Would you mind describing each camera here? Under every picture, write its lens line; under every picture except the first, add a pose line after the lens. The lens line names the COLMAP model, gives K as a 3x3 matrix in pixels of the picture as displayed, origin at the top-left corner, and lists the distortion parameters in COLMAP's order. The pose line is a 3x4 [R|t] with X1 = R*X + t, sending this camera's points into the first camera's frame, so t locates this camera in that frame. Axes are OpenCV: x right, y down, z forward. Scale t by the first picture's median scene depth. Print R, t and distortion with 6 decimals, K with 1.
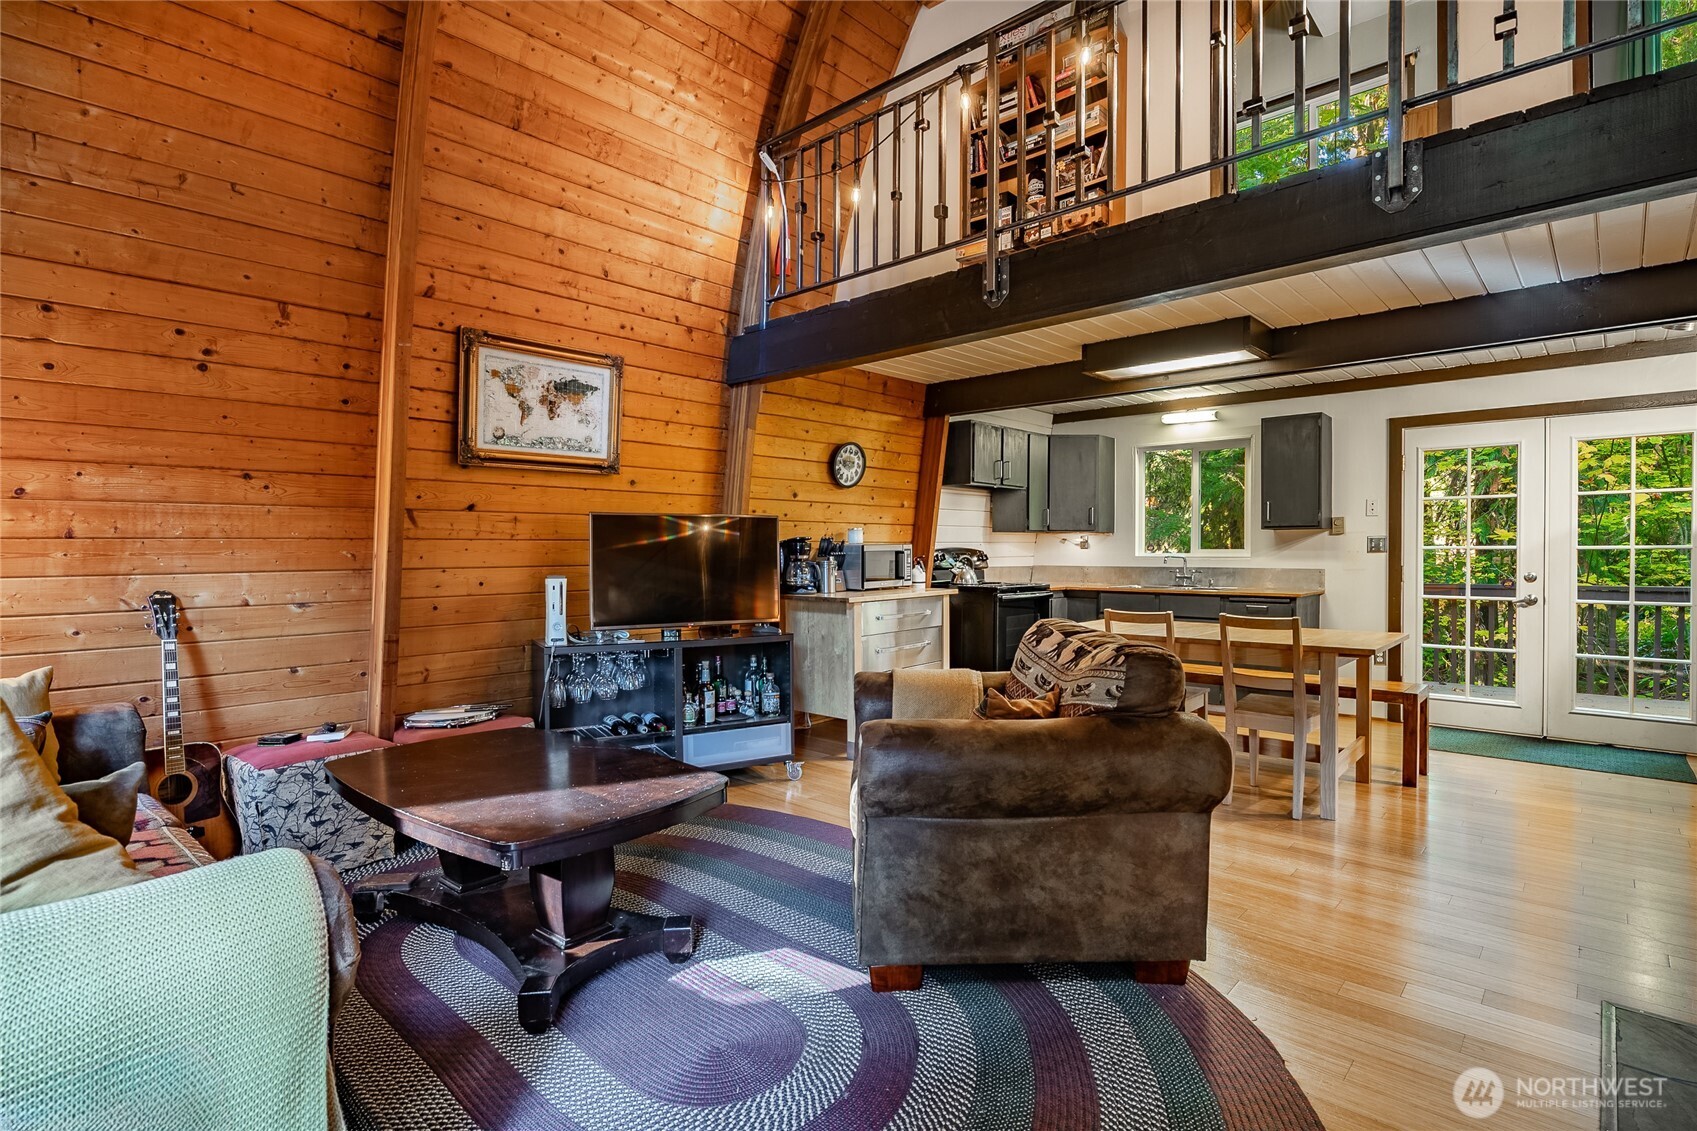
lens RADIAL K [[819.6, 0, 848.5], [0, 819.6, 565.5], [0, 0, 1]] dist [-0.000625, 0.000044]
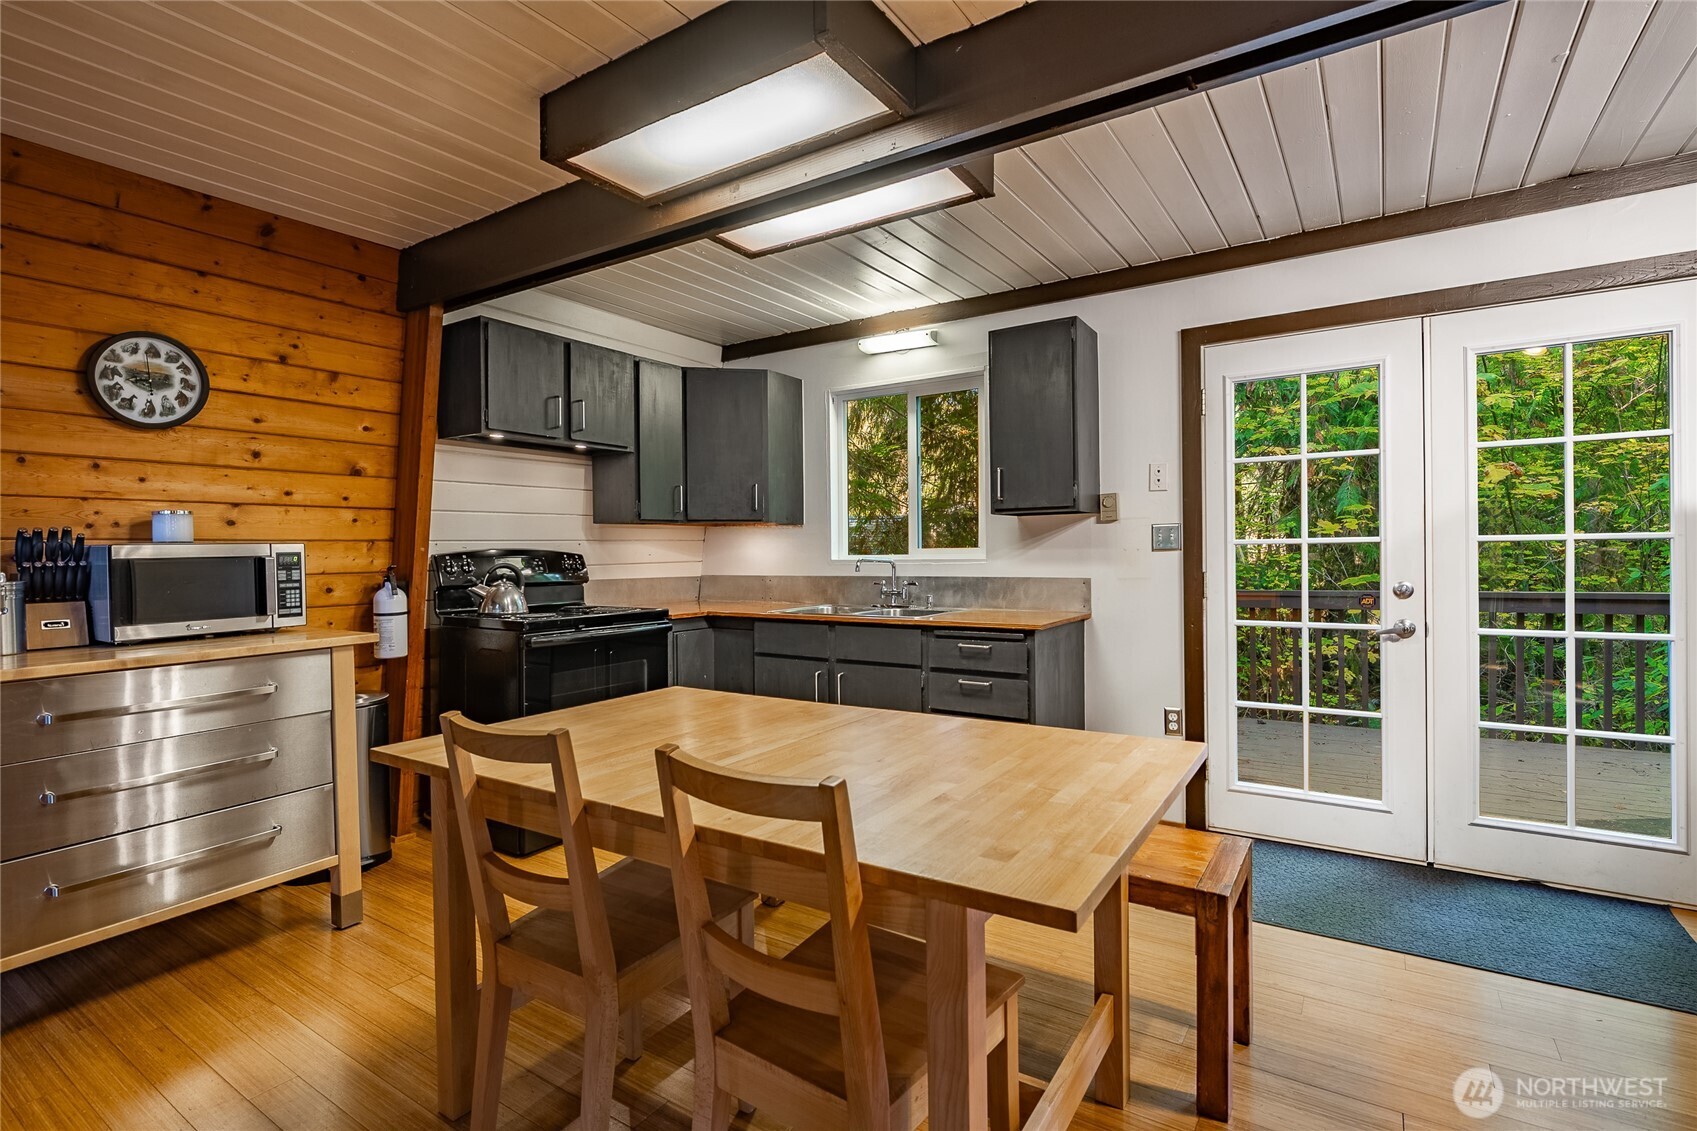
lens RADIAL K [[798.2, 0, 848.5], [0, 798.2, 565.5], [0, 0, 1]] dist [0.001471, -0.001708]
pose [[0.987137, -0.013373, 0.159318, 0.311092], [0.013874, 0.999902, -0.002033, -0.006631], [-0.159275, 0.004217, 0.987225, 0.443094]]
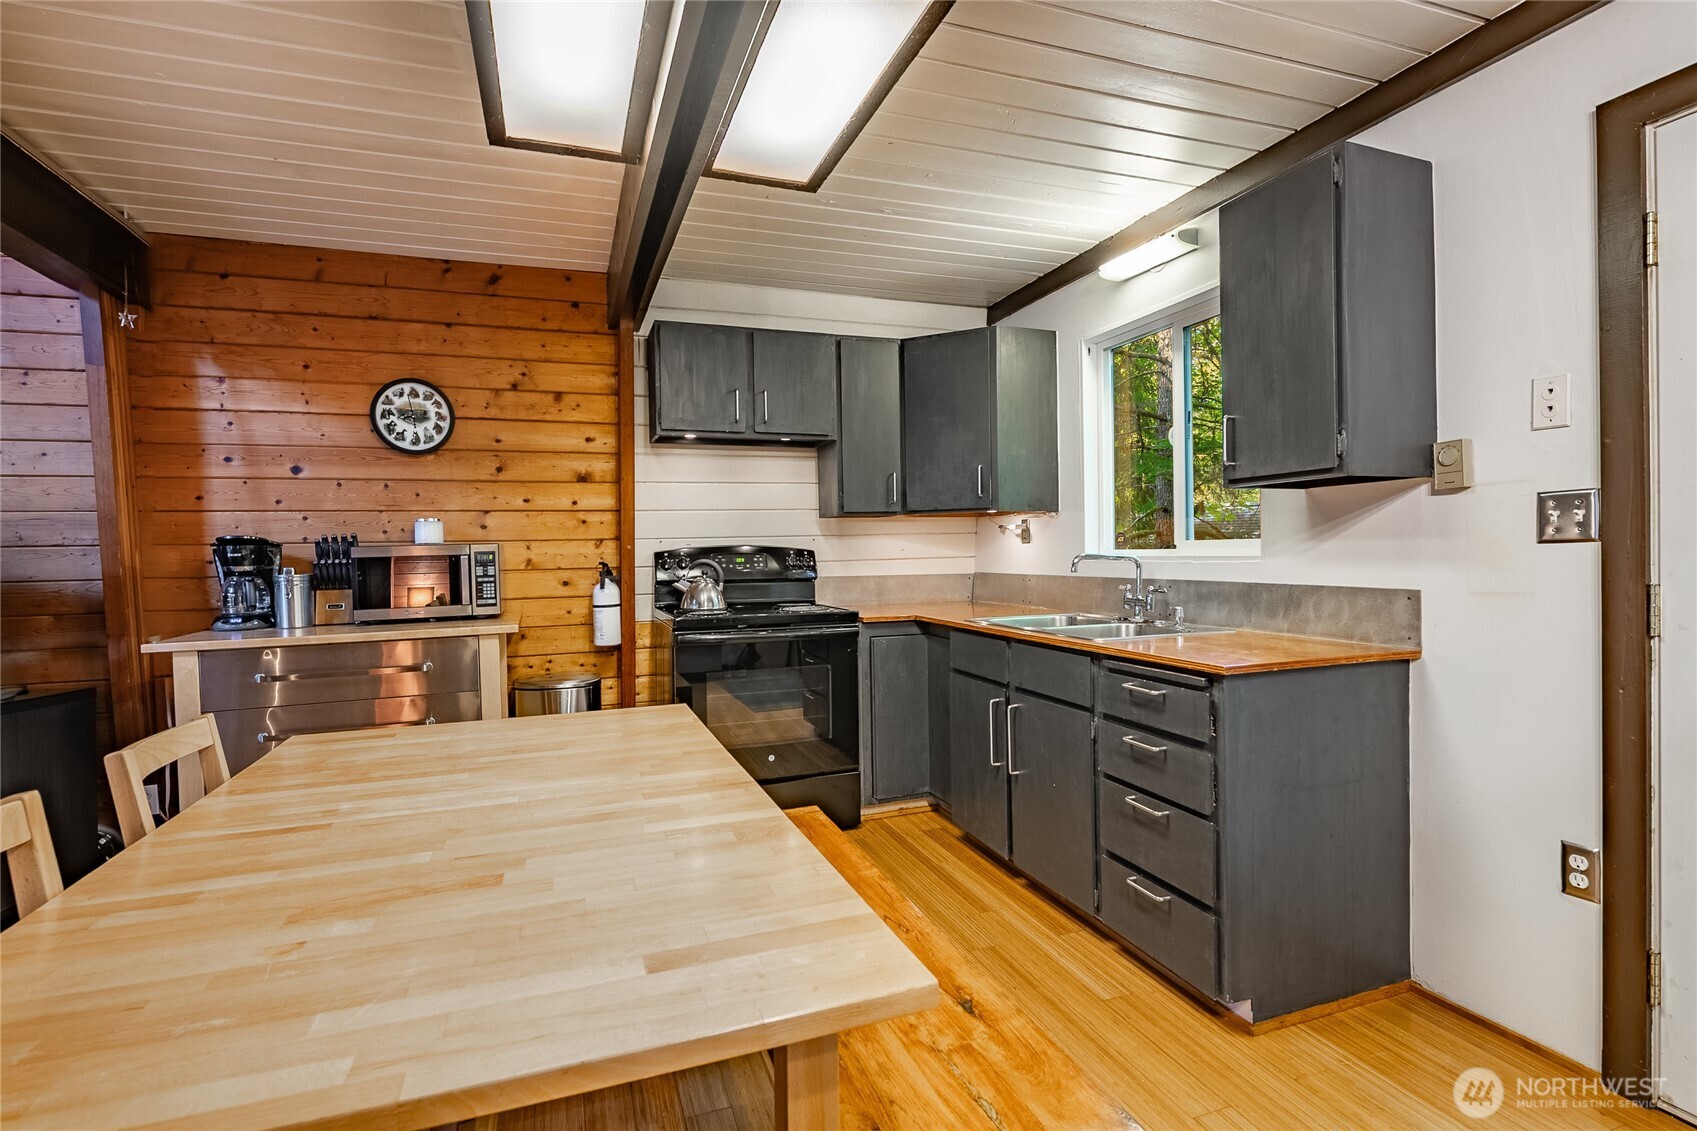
lens RADIAL K [[798.2, 0, 848.5], [0, 798.2, 565.5], [0, 0, 1]] dist [0.001471, -0.001708]
pose [[0.884969, -0.005855, -0.465612, 0.533085], [0.007793, 0.999967, 0.002237, -0.009366], [0.465584, -0.005608, 0.884986, 0.585614]]
